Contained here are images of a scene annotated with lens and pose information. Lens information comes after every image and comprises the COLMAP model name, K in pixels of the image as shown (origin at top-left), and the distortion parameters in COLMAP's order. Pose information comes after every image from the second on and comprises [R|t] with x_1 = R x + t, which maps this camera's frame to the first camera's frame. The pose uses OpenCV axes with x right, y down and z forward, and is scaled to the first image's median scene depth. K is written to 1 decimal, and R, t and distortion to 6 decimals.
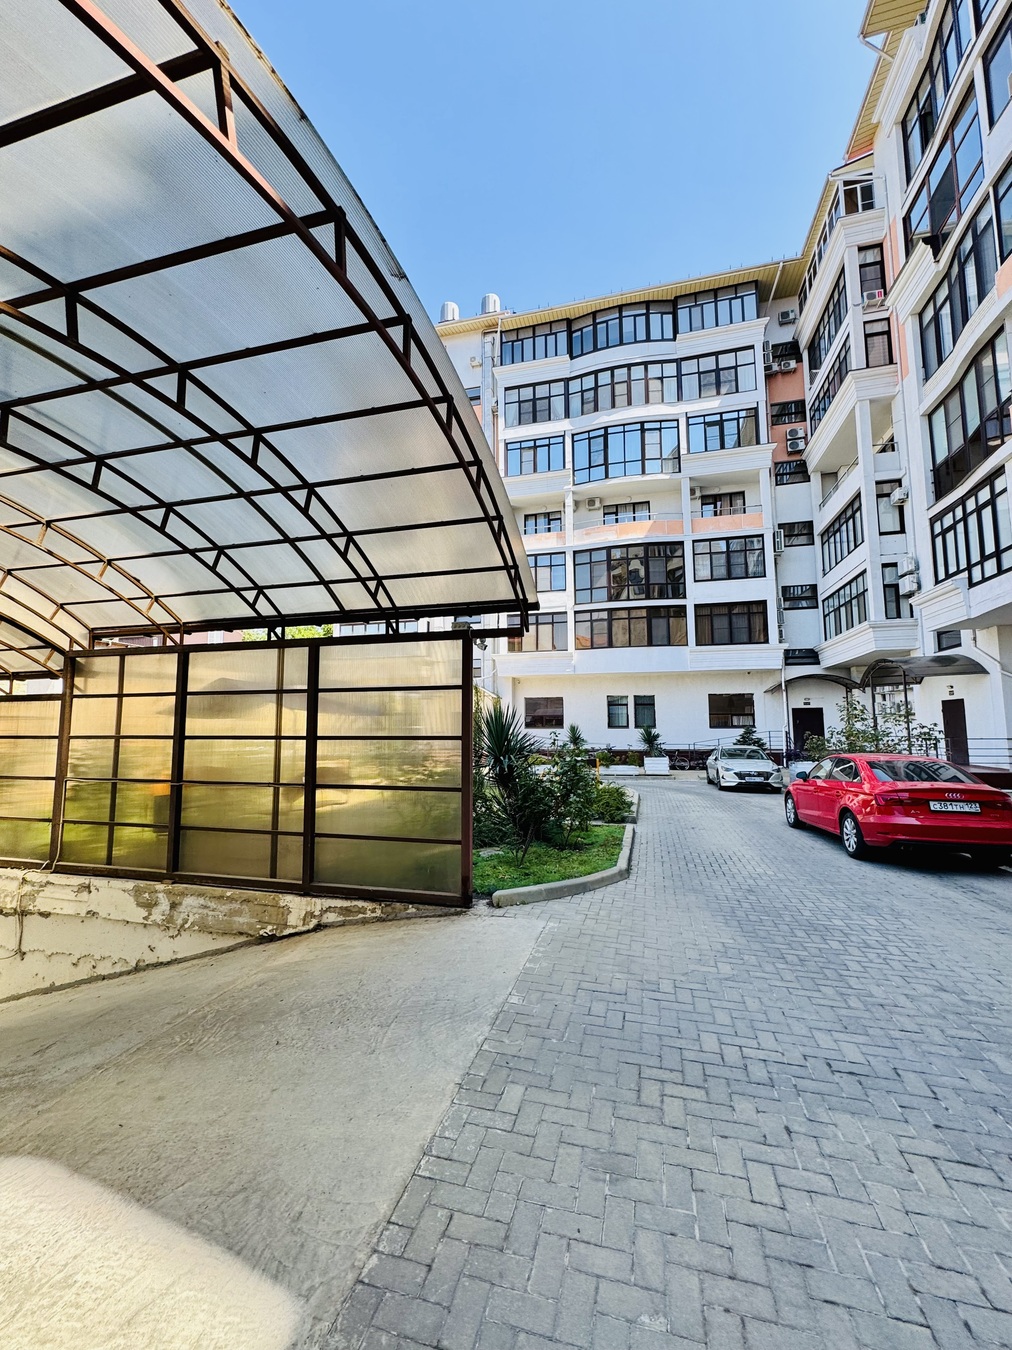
lens RADIAL K [[537.7, 0, 505.8], [0, 537.7, 673.7], [0, 0, 1]] dist [-0.001673, 0.000719]
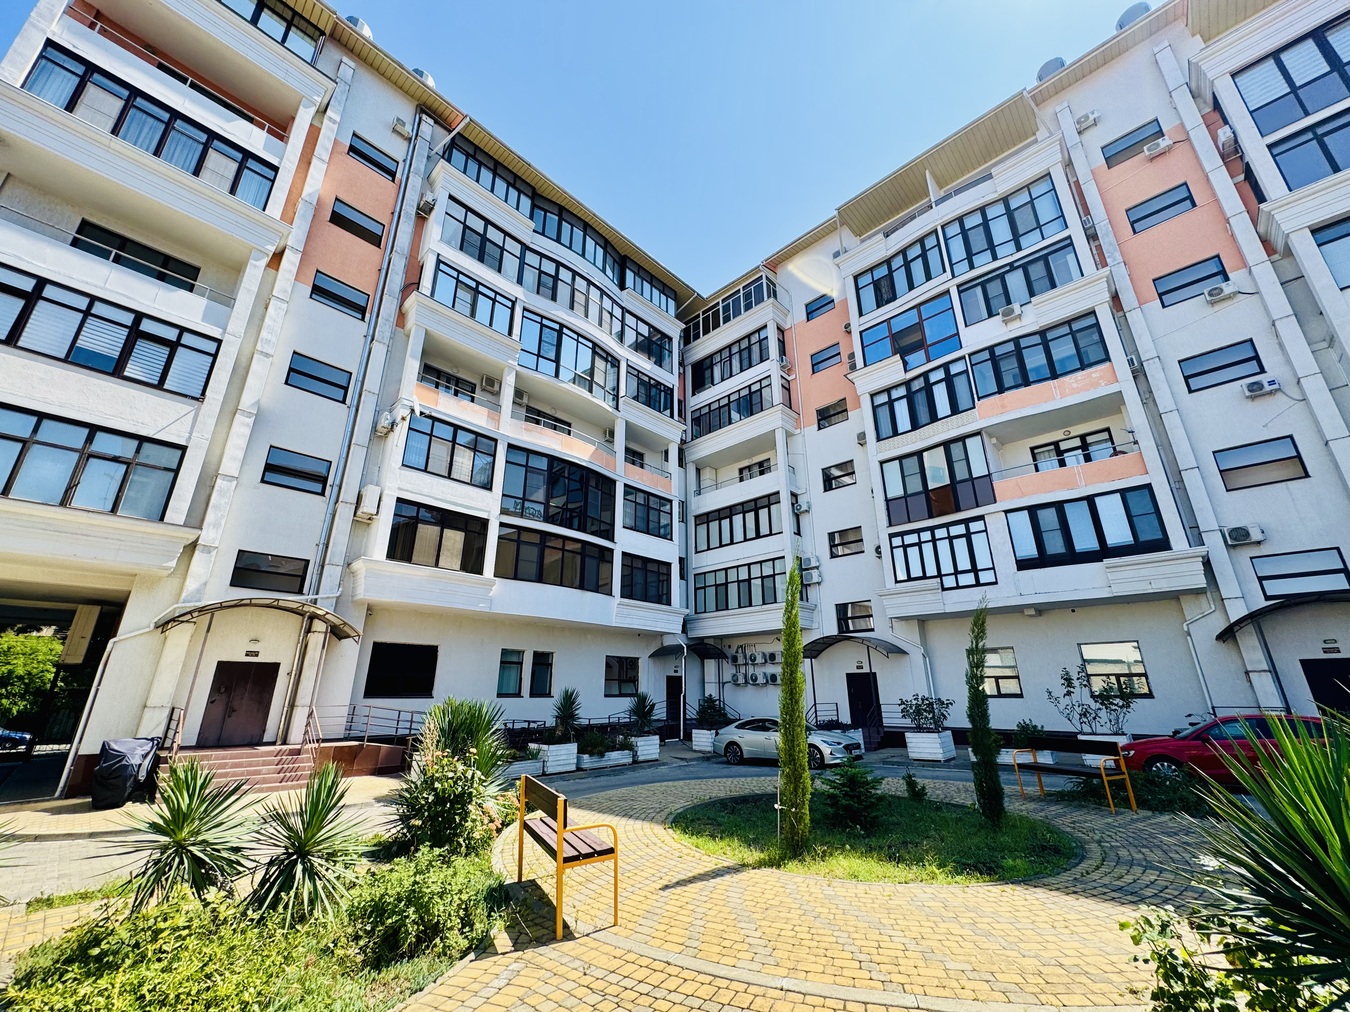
lens RADIAL K [[537.7, 0, 676.0], [0, 537.7, 504.4], [0, 0, 1]] dist [-0.001673, 0.000719]
pose [[0.482600, 0.295383, 0.824528, -1.964497], [-0.085132, 0.952775, -0.291499, 0.267199], [-0.871694, 0.070483, 0.484956, 2.544985]]
